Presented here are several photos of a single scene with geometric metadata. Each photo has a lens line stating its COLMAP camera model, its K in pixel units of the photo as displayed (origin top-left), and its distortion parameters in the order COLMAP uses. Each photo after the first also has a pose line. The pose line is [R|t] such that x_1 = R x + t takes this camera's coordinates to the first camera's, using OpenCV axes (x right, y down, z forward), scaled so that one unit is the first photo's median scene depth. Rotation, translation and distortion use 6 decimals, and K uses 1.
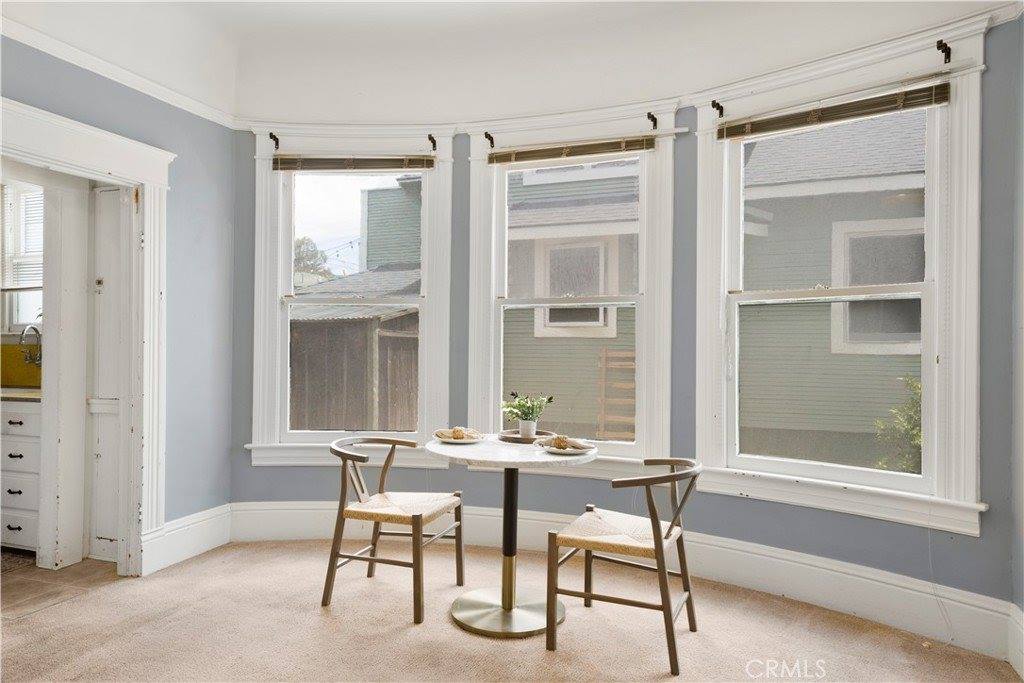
lens RADIAL K [[657.0, 0, 510.4], [0, 657.0, 338.0], [0, 0, 1]] dist [0.027452, 0.001345]
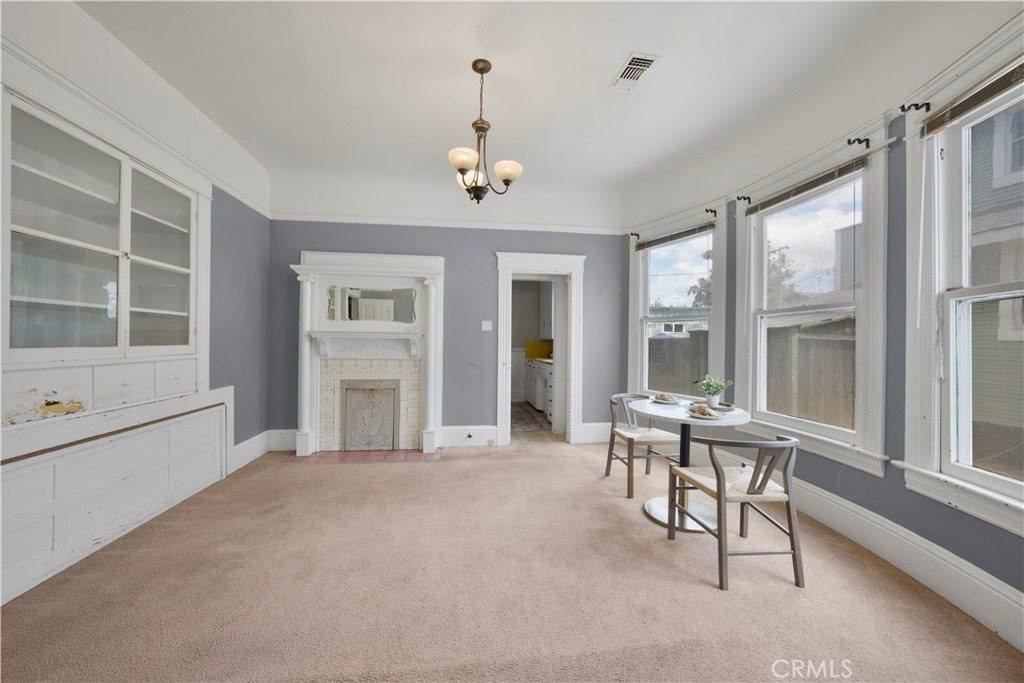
lens RADIAL K [[390.2, 0, 511.4], [0, 390.2, 340.0], [0, 0, 1]] dist [-0.002004, -0.000013]
pose [[0.471524, -0.001561, -0.881852, 0.510426], [-0.002007, 0.999994, -0.002843, 0.005207], [0.881851, 0.003111, 0.471518, 0.173069]]
